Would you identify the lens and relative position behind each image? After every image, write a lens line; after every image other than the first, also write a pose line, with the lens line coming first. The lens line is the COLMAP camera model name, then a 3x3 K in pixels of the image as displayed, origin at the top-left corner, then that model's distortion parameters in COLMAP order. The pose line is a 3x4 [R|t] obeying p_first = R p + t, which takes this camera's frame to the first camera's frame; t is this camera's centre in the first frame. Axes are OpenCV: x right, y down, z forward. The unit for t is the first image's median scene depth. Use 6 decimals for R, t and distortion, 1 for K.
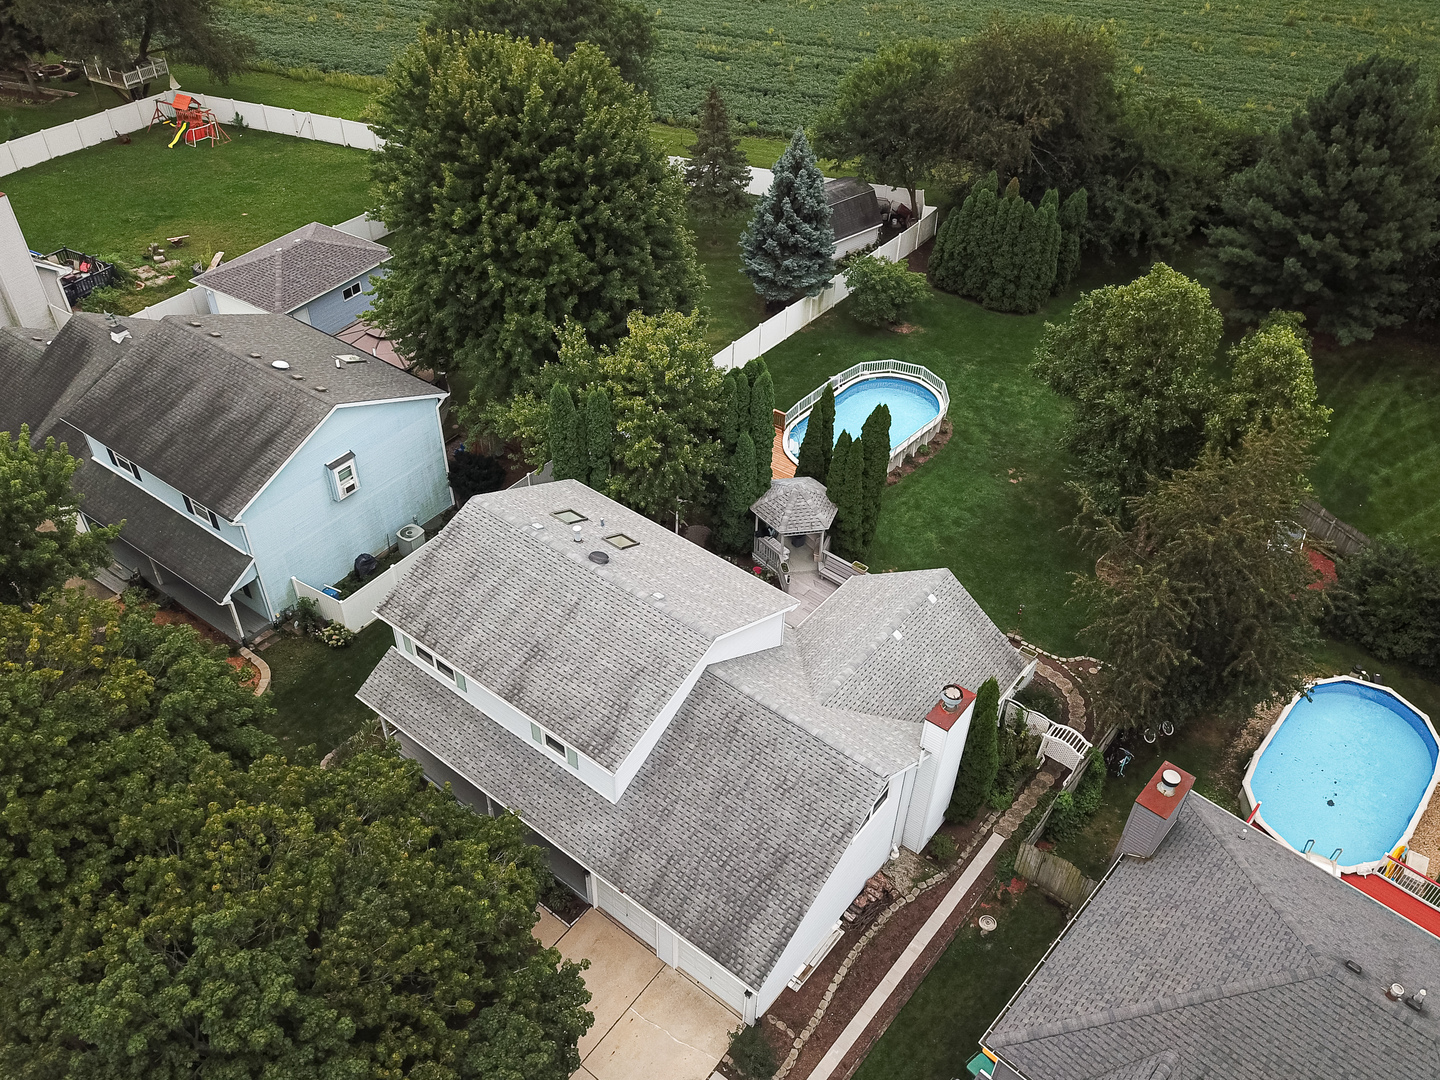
lens RADIAL K [[1191.1, 0, 720.0], [0, 1191.1, 540.0], [0, 0, 1]] dist [-0.014859, 0.002566]
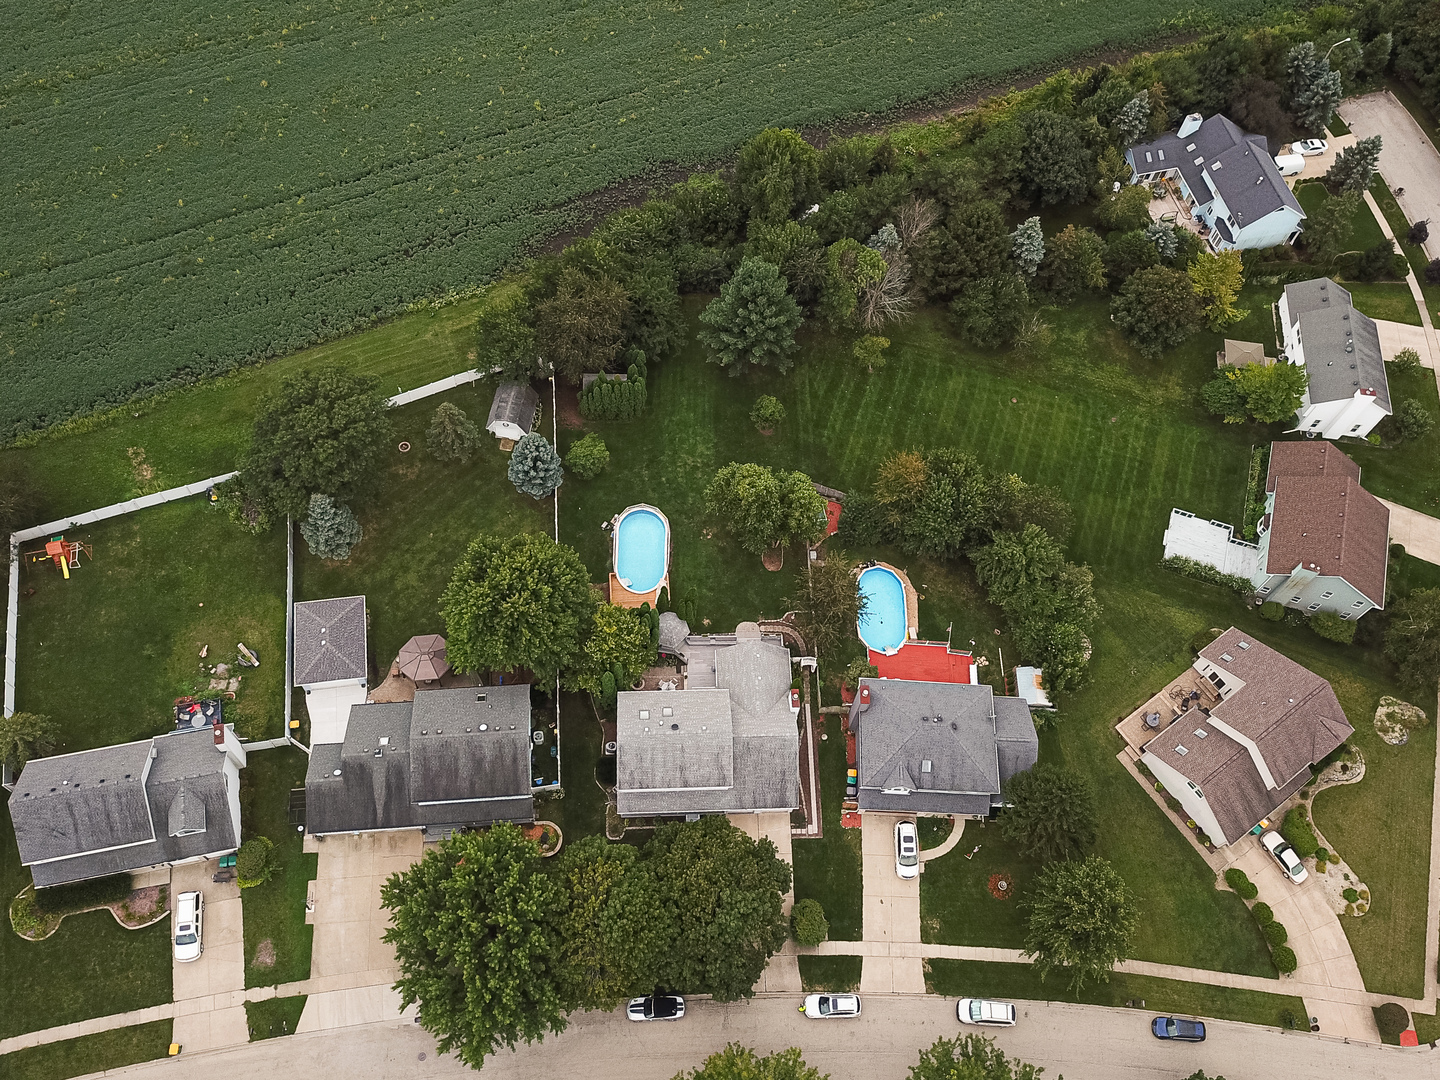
lens RADIAL K [[1191.1, 0, 720.0], [0, 1191.1, 540.0], [0, 0, 1]] dist [-0.014859, 0.002566]
pose [[0.763160, -0.573409, 0.297973, -0.575645], [0.391701, 0.777220, 0.492442, -1.596052], [-0.513962, -0.259096, 0.817749, -1.197968]]
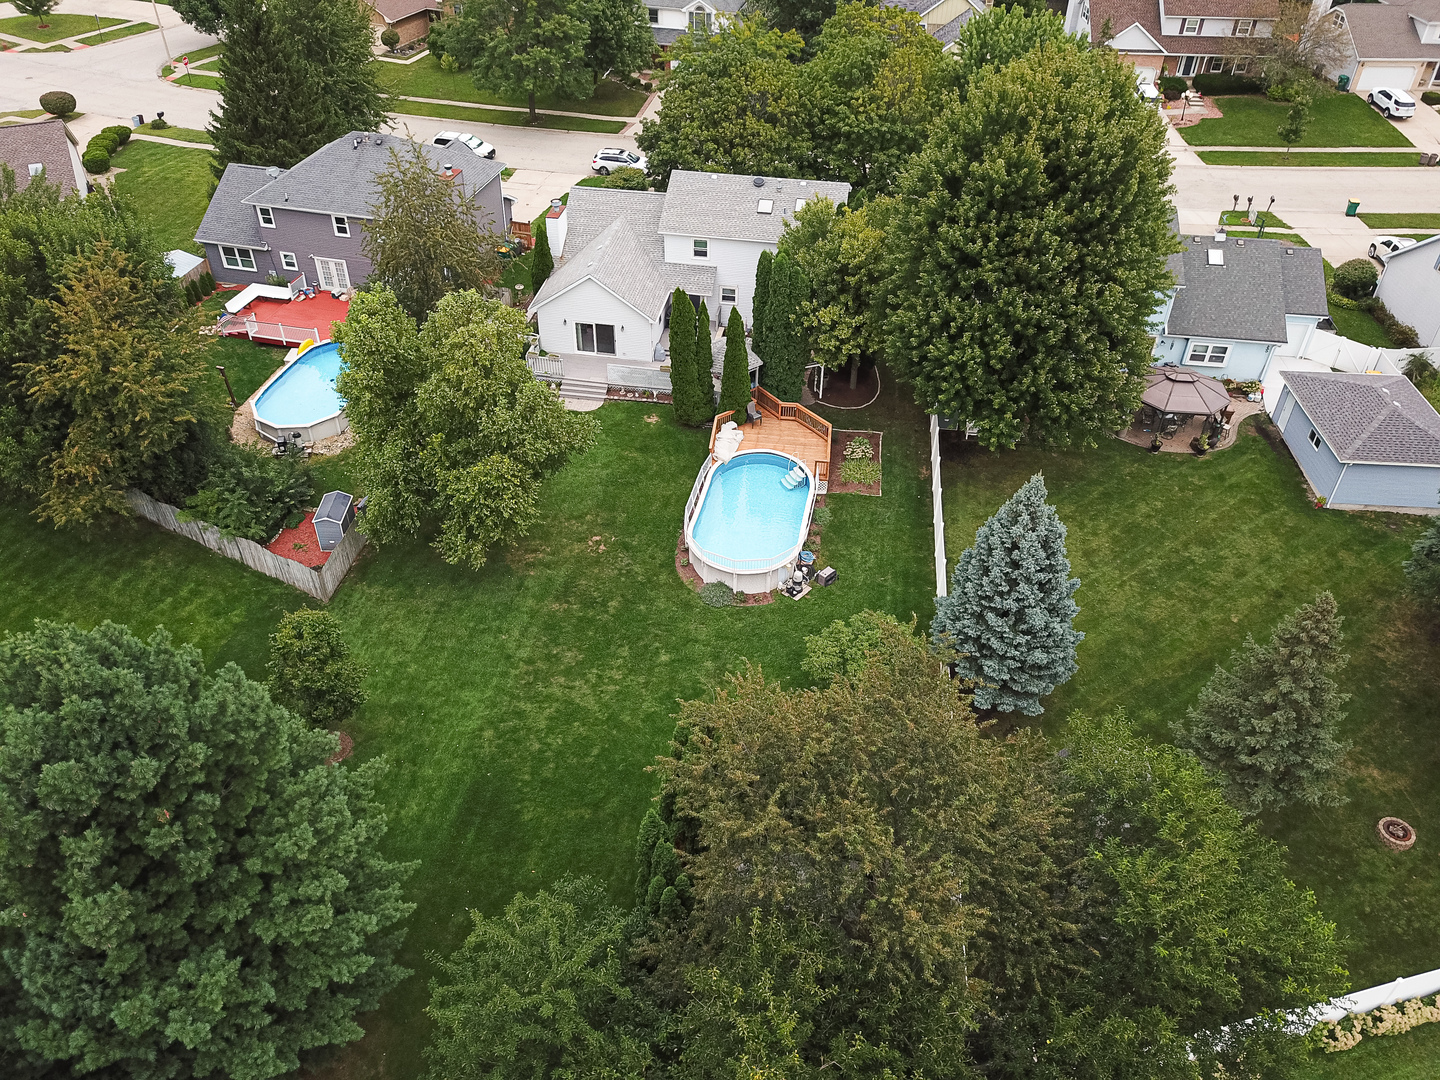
lens RADIAL K [[1070.4, 0, 720.0], [0, 1070.4, 540.0], [0, 0, 1]] dist [0.007984, 0.003570]
pose [[-0.871615, 0.273341, -0.406905, 0.719953], [-0.348155, 0.239148, 0.906419, -1.240691], [0.345072, 0.931715, -0.113280, 1.574554]]
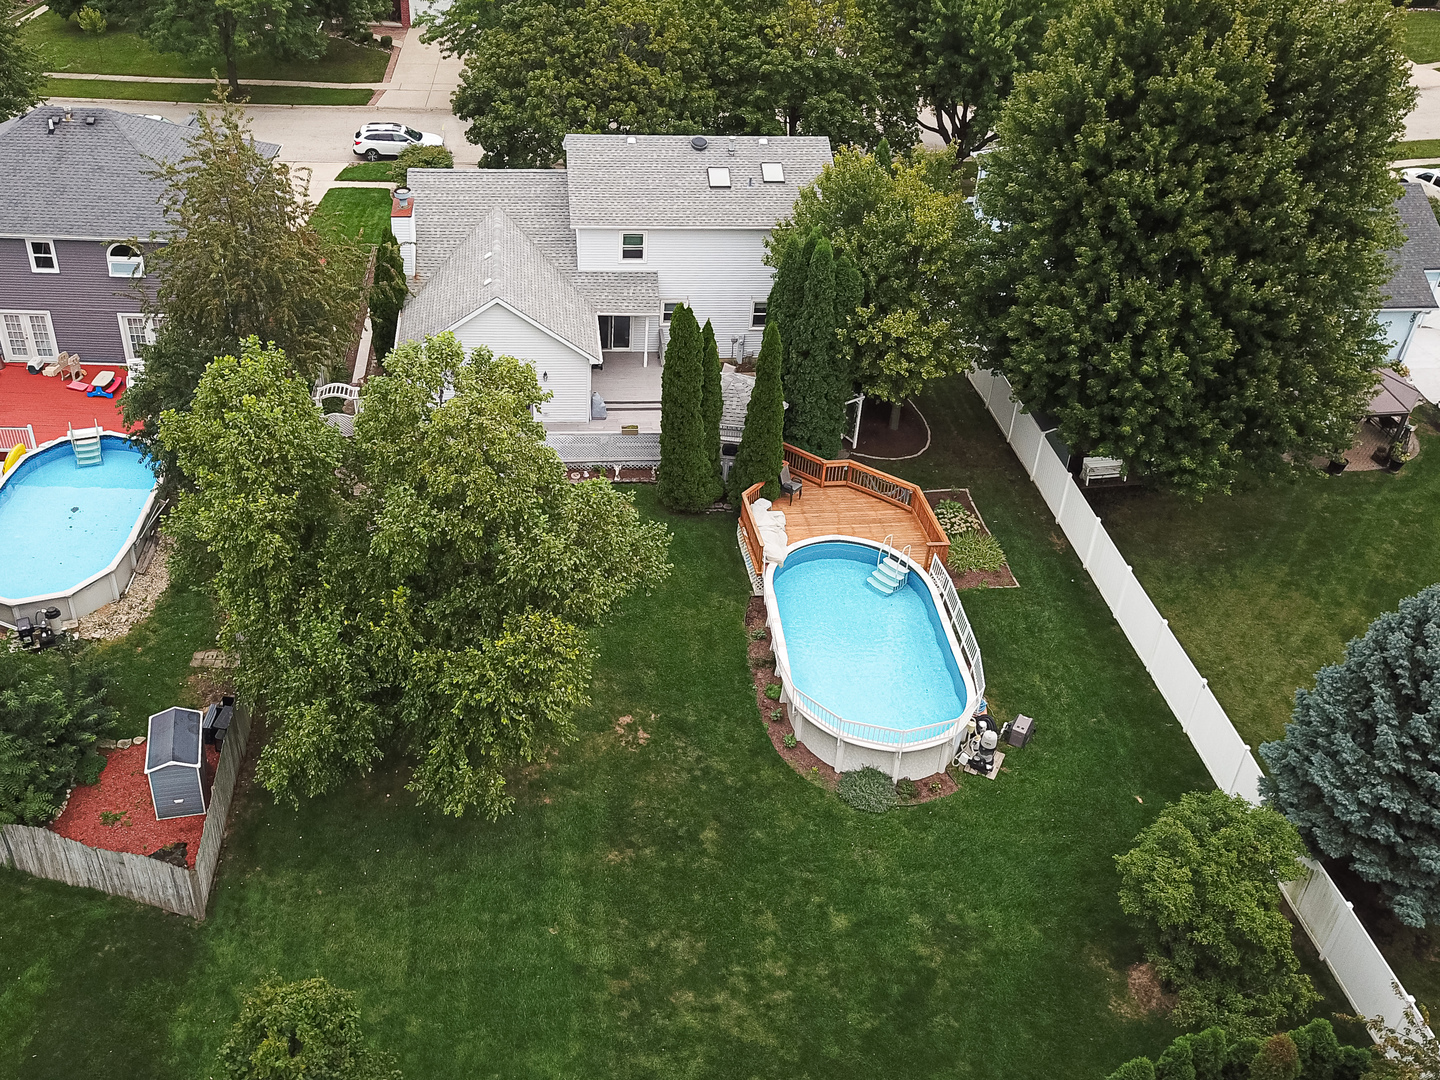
lens RADIAL K [[1342.8, 0, 641.3], [0, 1342.8, 498.2], [0, 0, 1]] dist [0.016189, -0.007799]
pose [[-0.733017, 0.331117, -0.594178, 0.836694], [-0.480739, 0.365800, 0.796919, -0.875504], [0.481224, 0.869800, -0.108956, 1.355012]]
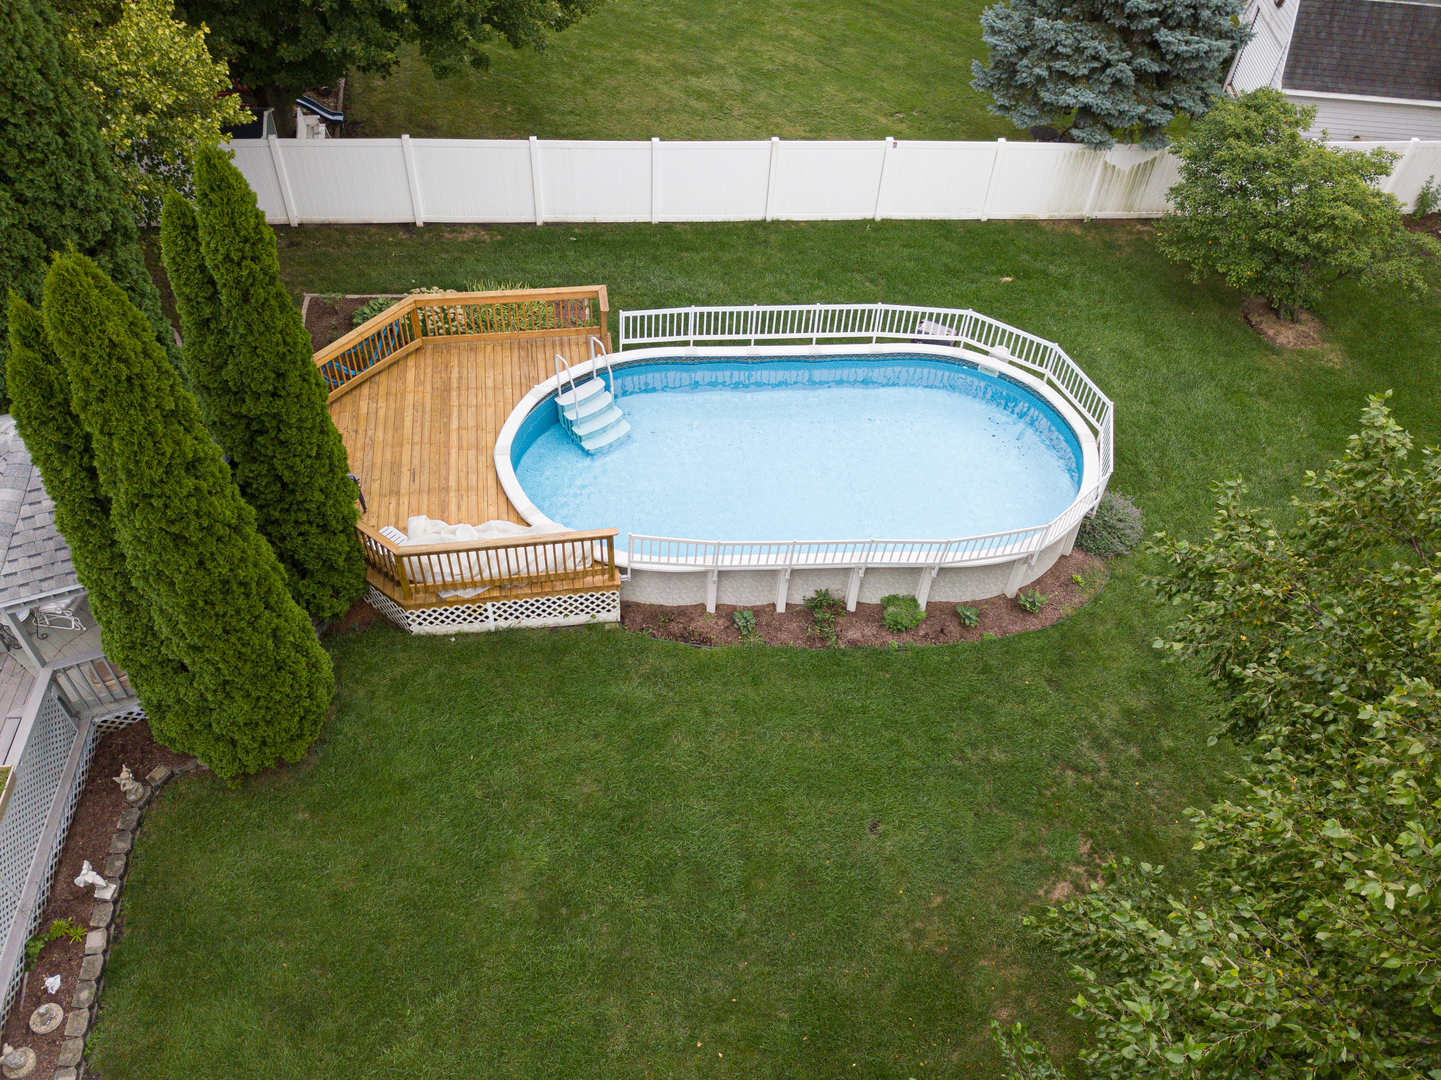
lens RADIAL K [[1140.3, 0, 720.5], [0, 1140.3, 540.0], [0, 0, 1]] dist [0.016882, 0.016463]
pose [[0.697518, 0.531256, -0.480869, 0.391773], [-0.480407, 0.844620, 0.236273, -0.202396], [0.531674, 0.066208, 0.844357, 1.006185]]
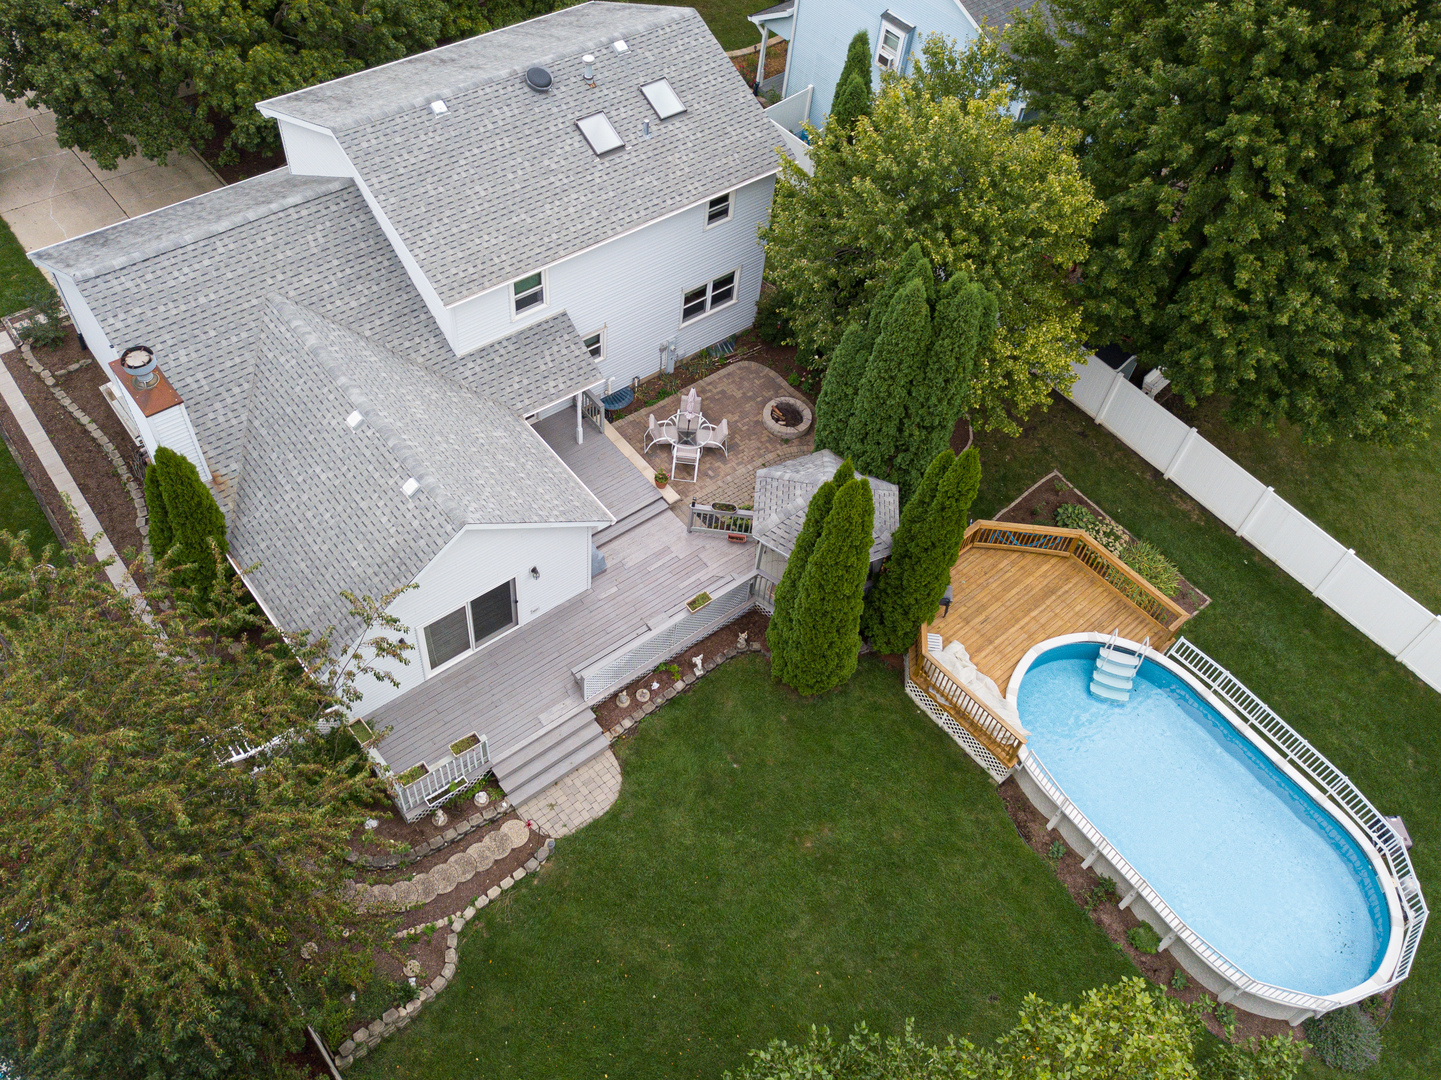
lens RADIAL K [[1191.9, 0, 720.5], [0, 1191.9, 540.0], [0, 0, 1]] dist [-0.014859, 0.002566]
pose [[-0.222472, 0.741134, -0.633424, 0.538533], [-0.696746, 0.333591, 0.635029, -0.424533], [0.681947, 0.582612, 0.442168, 0.859168]]
